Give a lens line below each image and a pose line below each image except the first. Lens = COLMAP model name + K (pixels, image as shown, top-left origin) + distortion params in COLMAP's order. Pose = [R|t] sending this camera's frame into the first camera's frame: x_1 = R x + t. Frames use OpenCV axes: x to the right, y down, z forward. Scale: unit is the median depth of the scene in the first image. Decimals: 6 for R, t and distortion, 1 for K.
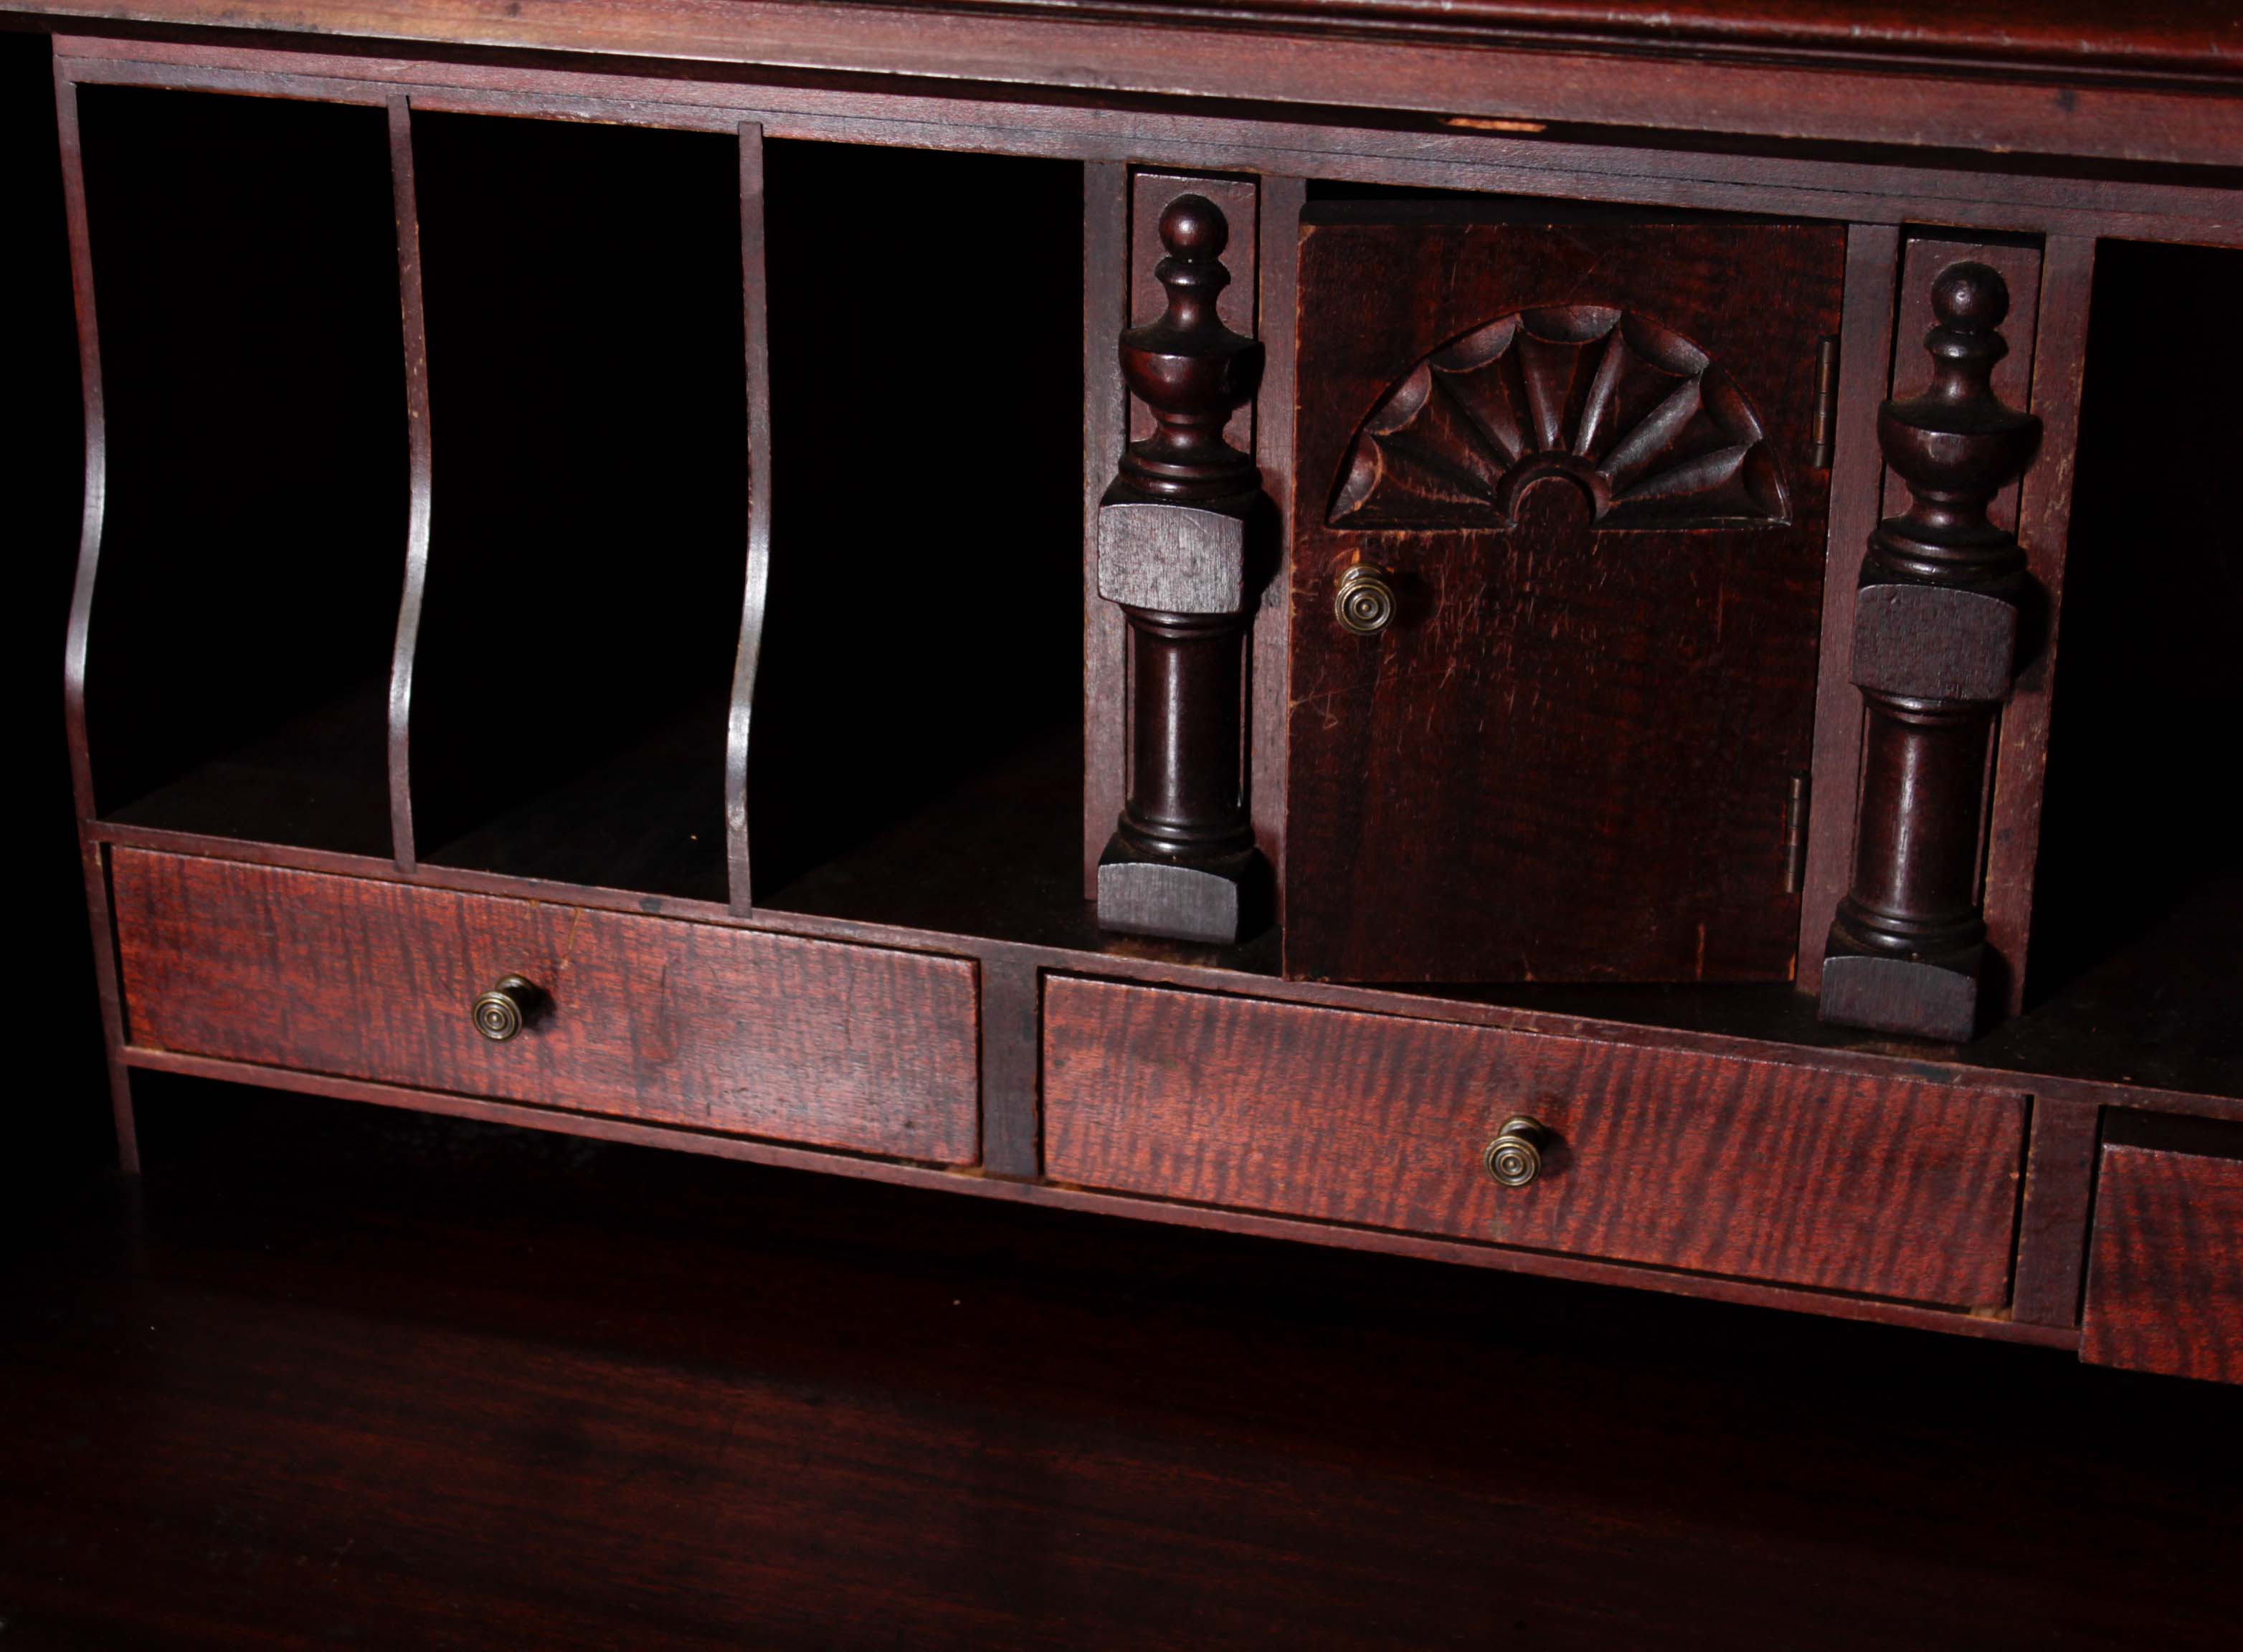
lens RADIAL K [[4191.1, 0, 1121.5], [0, 4191.1, 826.0], [0, 0, 1]] dist [-0.027474, 0.169315]
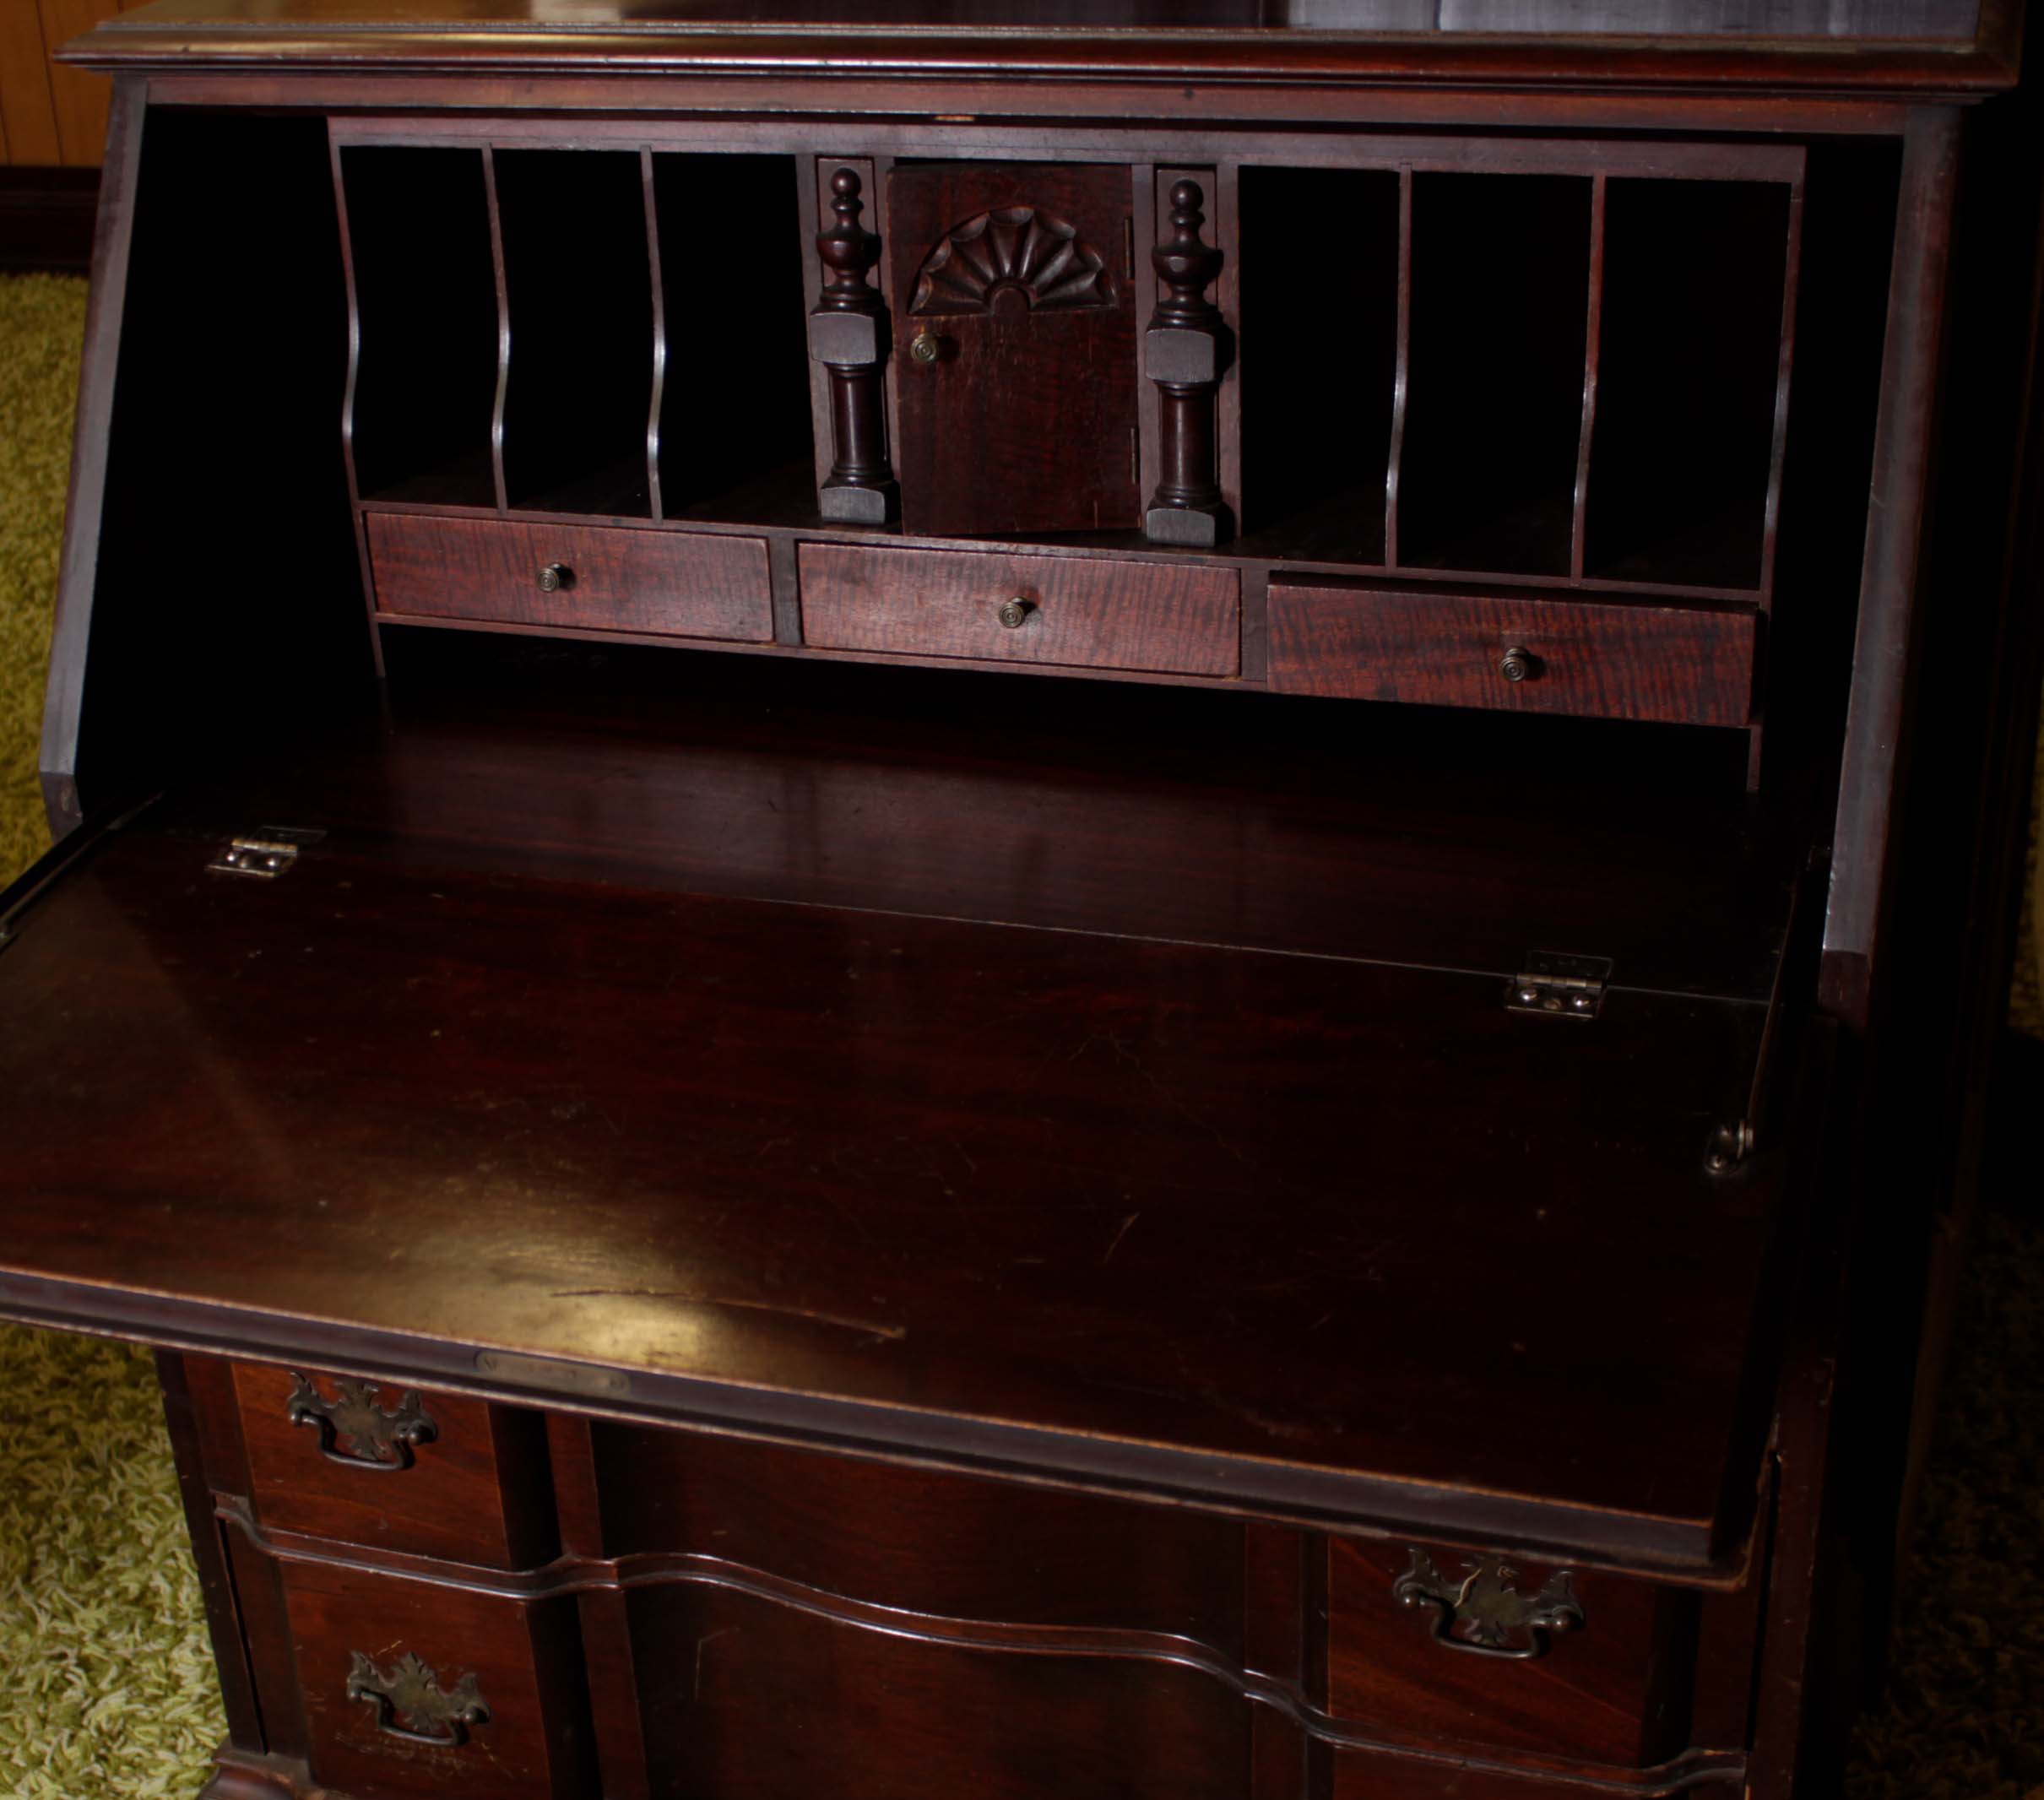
lens RADIAL K [[2915.0, 0, 1022.0], [0, 2915.0, 900.0], [0, 0, 1]] dist [-0.117928, 0.042672]
pose [[0.999248, -0.026346, -0.028431, 0.137637], [0.027407, 0.998917, 0.037596, 0.170500], [0.027410, -0.038347, 0.998888, -0.499215]]
